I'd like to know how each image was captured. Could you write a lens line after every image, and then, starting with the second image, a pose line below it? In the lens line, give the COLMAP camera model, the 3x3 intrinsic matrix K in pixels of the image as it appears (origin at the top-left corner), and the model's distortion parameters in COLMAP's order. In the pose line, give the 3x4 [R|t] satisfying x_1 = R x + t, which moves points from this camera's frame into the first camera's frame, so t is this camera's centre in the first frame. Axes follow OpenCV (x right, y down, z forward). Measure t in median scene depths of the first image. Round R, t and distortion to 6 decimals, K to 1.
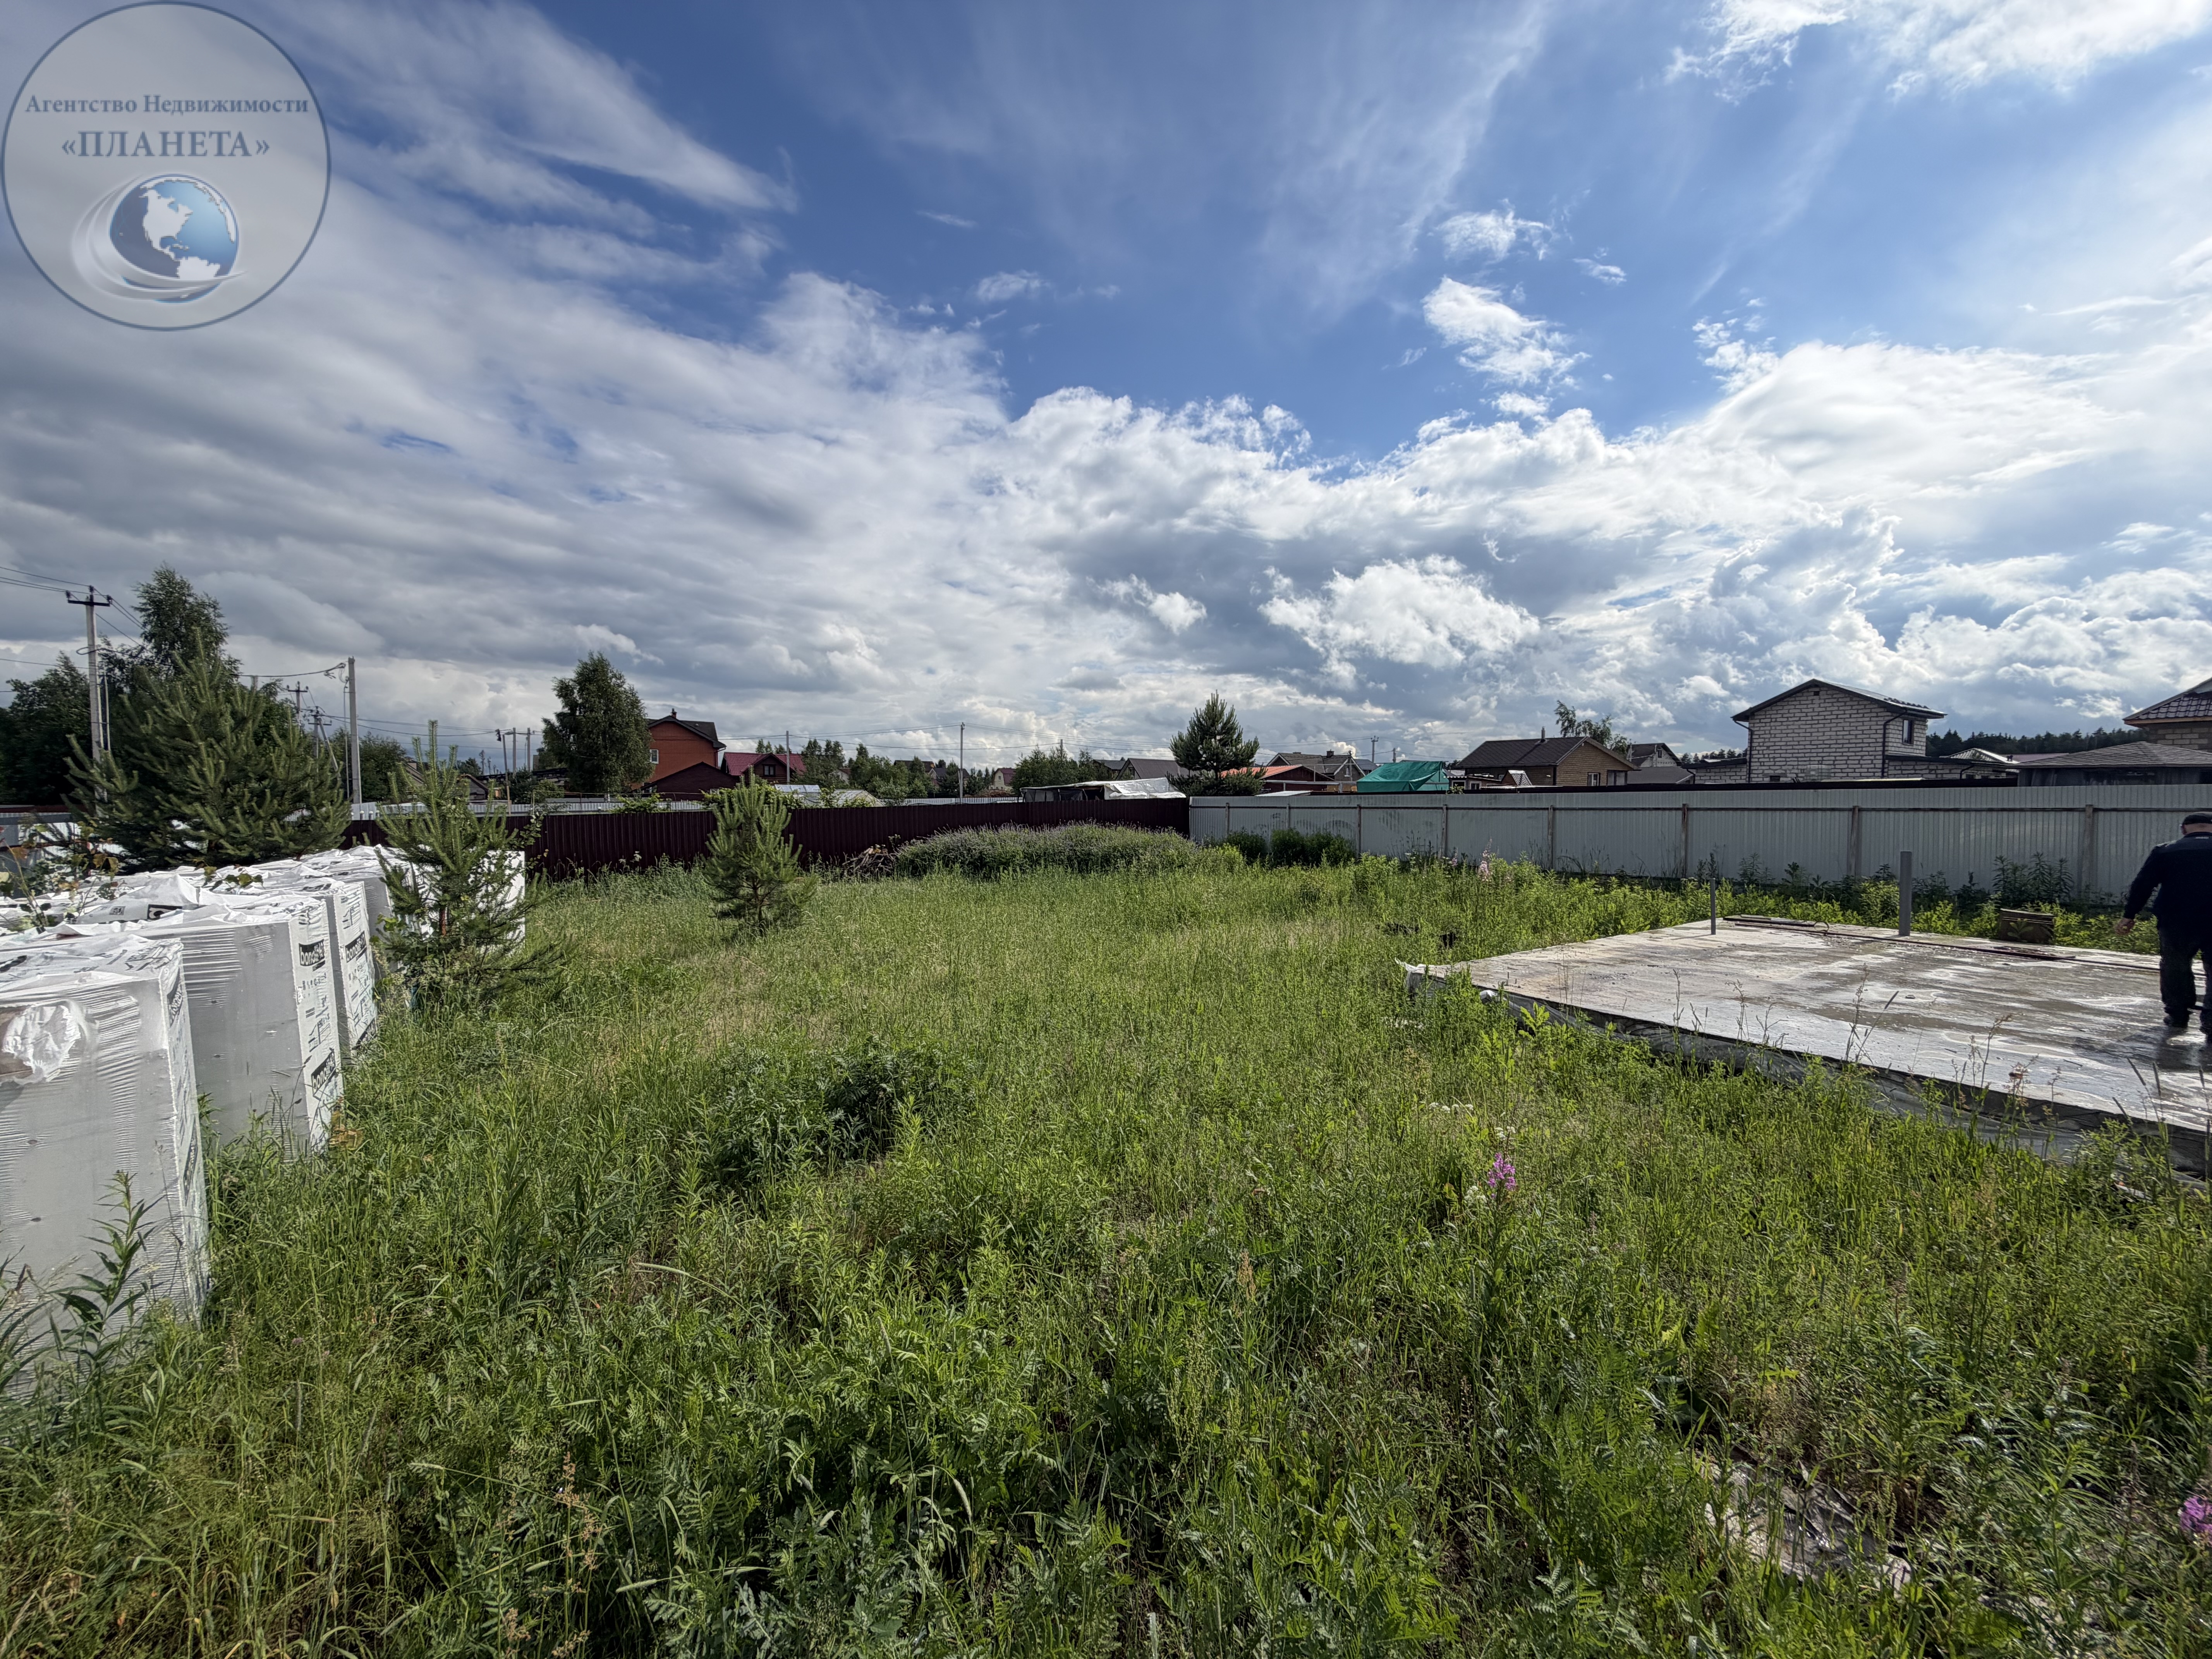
lens RADIAL K [[873.1, 0, 1106.8], [0, 873.1, 821.5], [0, 0, 1]] dist [0.000717, -0.000566]
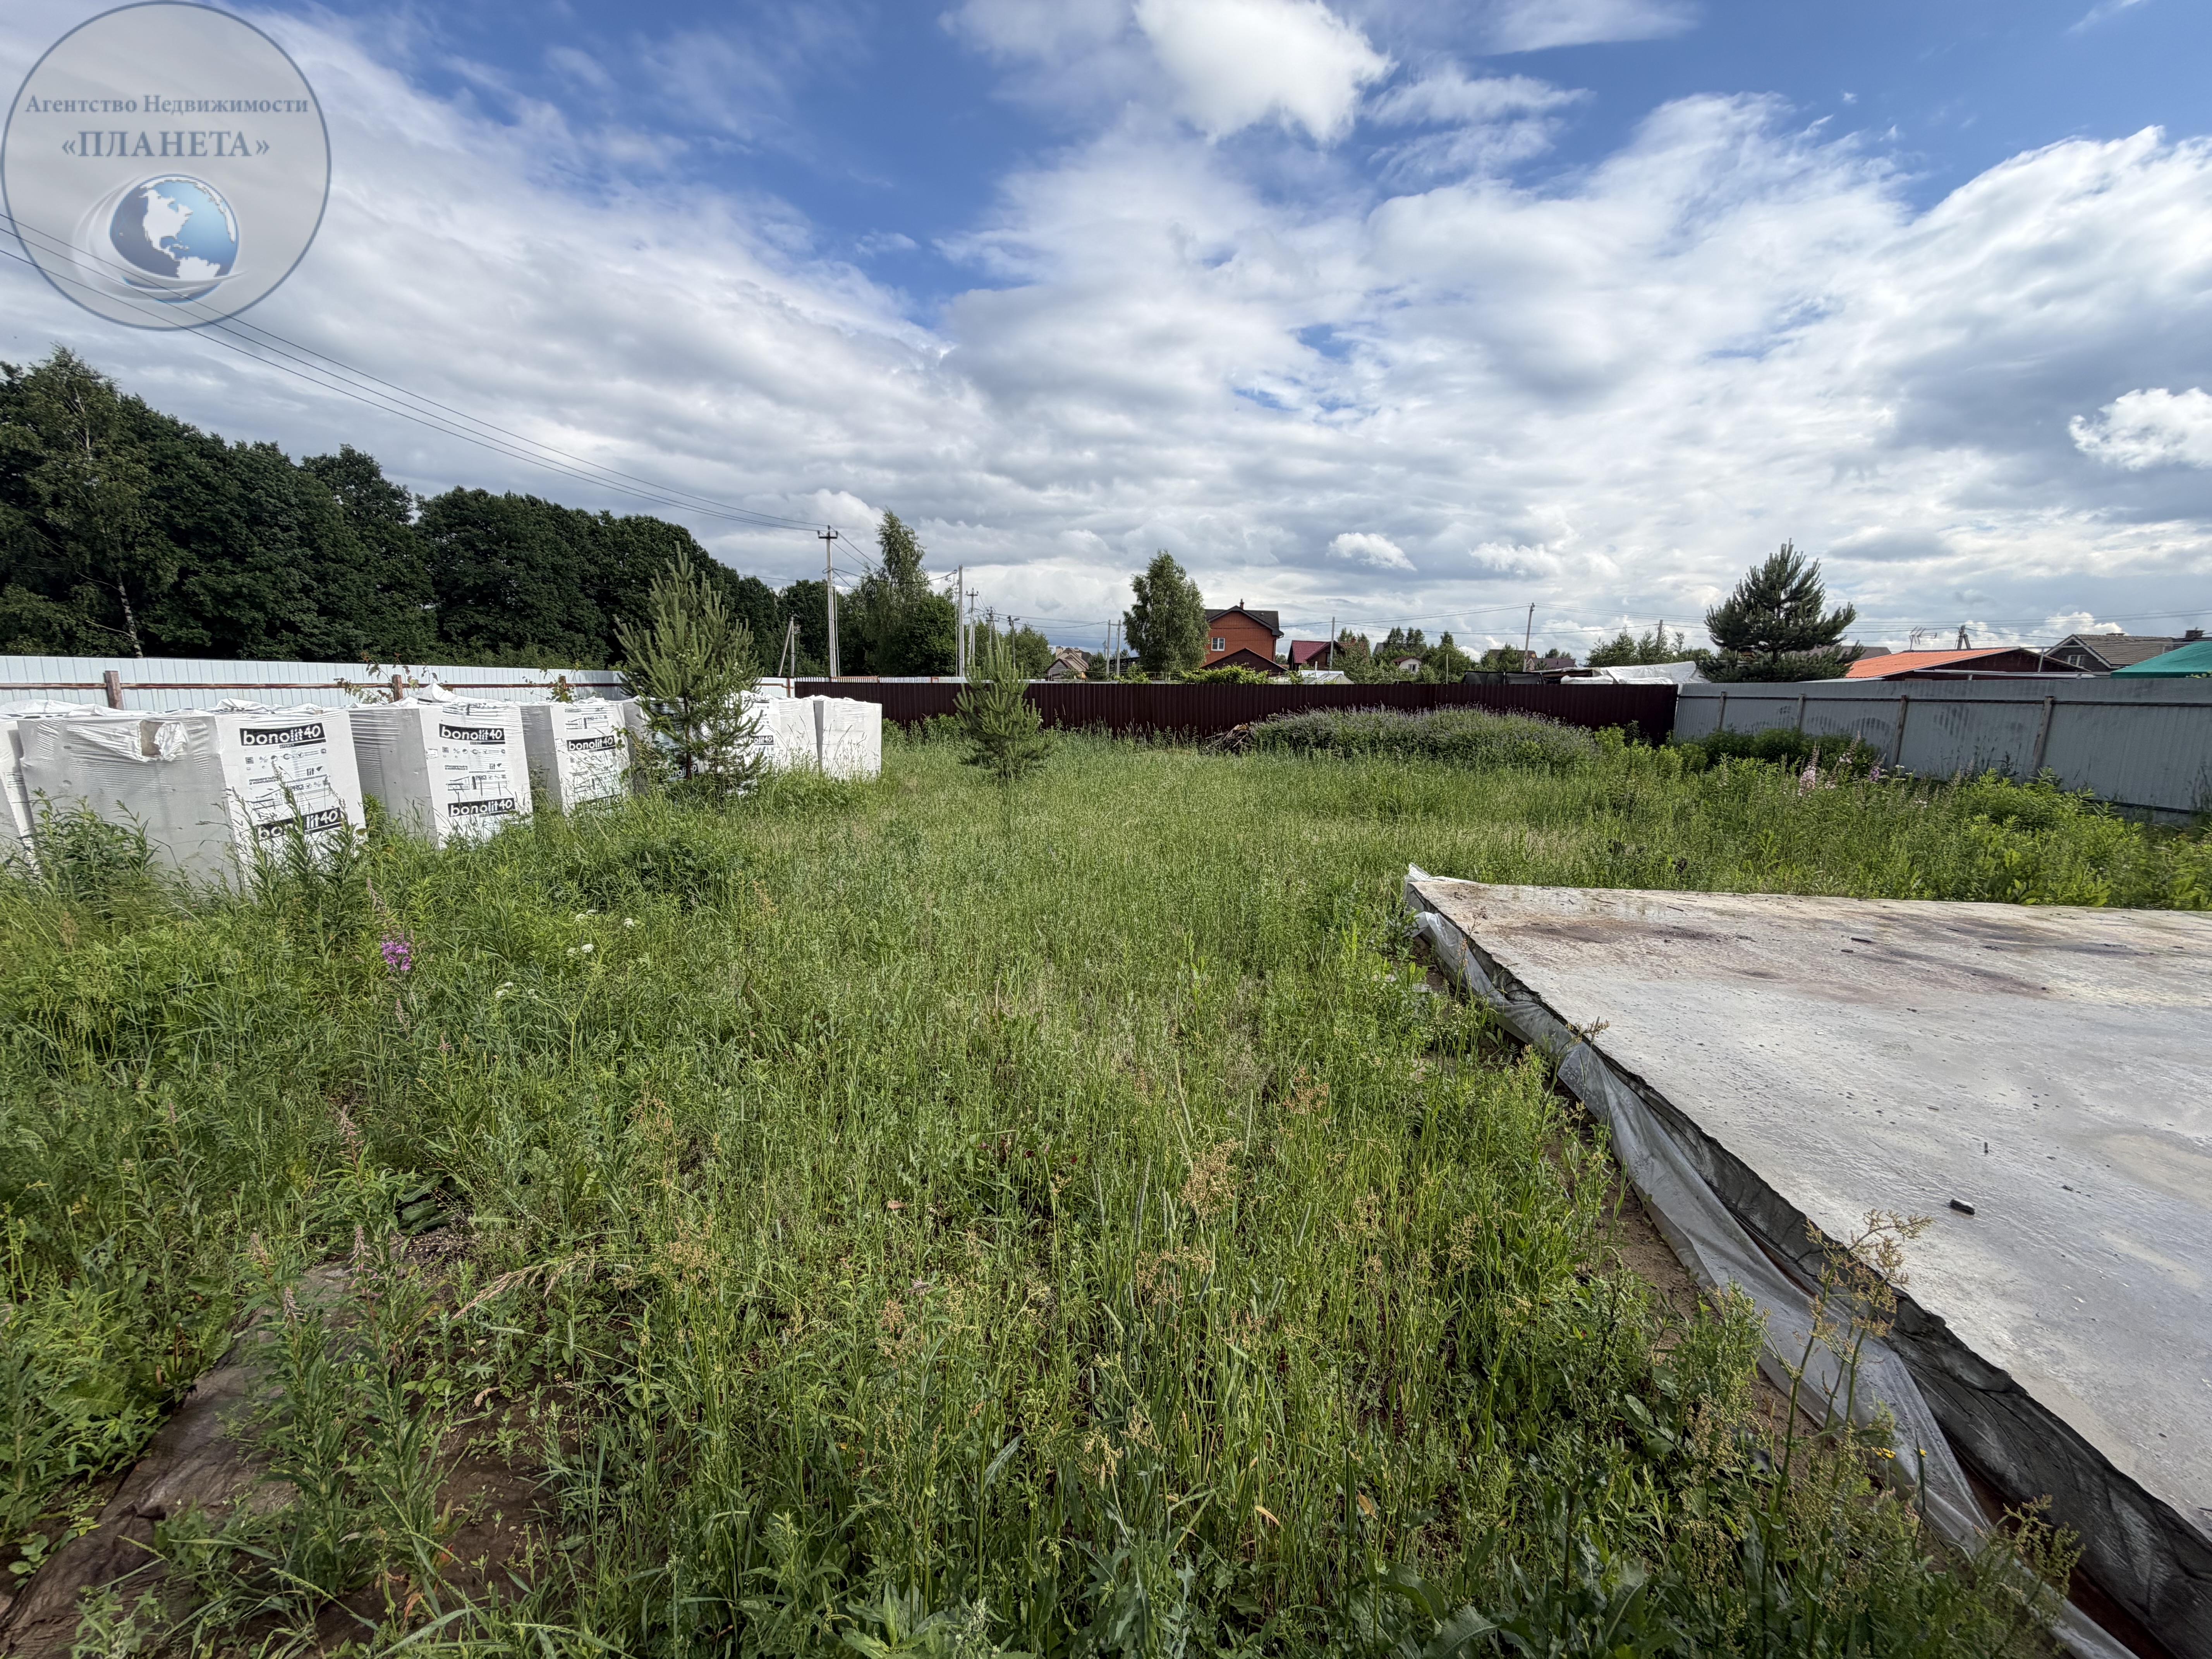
lens RADIAL K [[873.1, 0, 1106.8], [0, 873.1, 821.5], [0, 0, 1]] dist [0.000717, -0.000566]
pose [[0.798871, 0.114449, -0.590513, 0.330369], [-0.040731, 0.989771, 0.136728, 0.016614], [0.600121, -0.085176, 0.795361, 0.134523]]
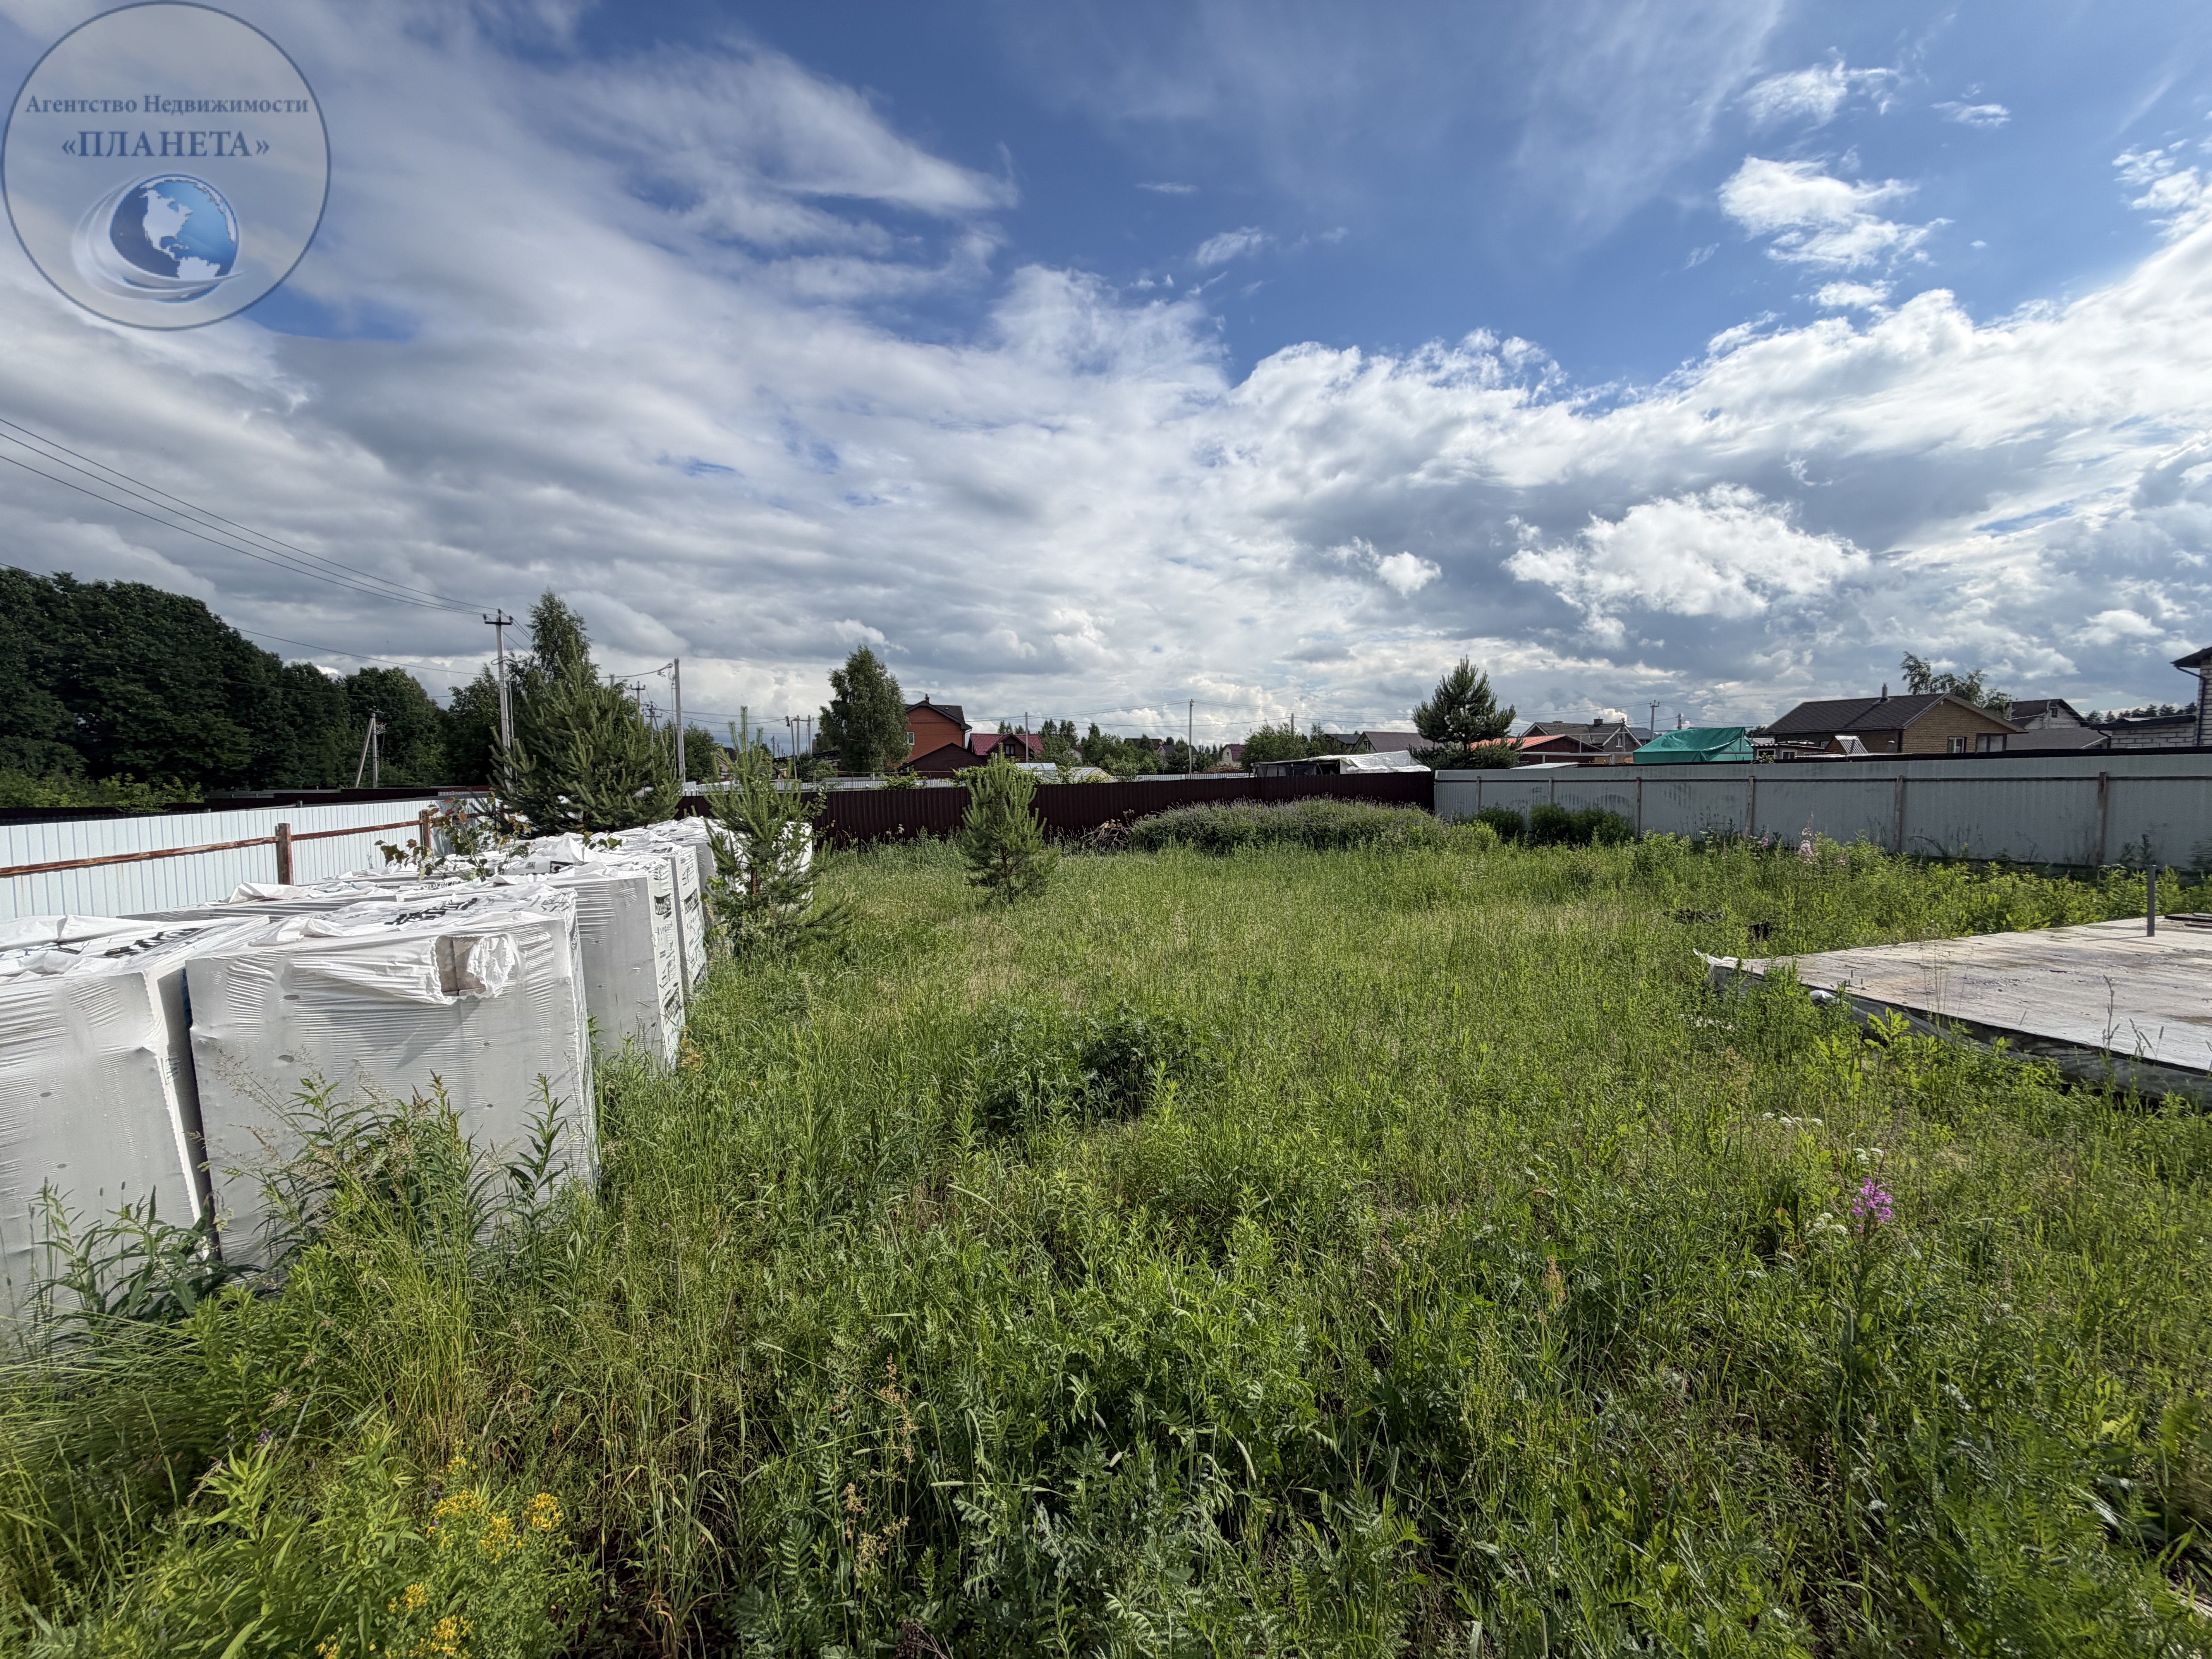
lens RADIAL K [[873.0, 0, 1110.7], [0, 873.0, 826.8], [0, 0, 1]] dist [0.000142, -0.000267]
pose [[0.968405, 0.007940, -0.249256, -0.019928], [0.000054, 0.999486, 0.032048, 0.005467], [0.249382, -0.031049, 0.967907, 0.006291]]
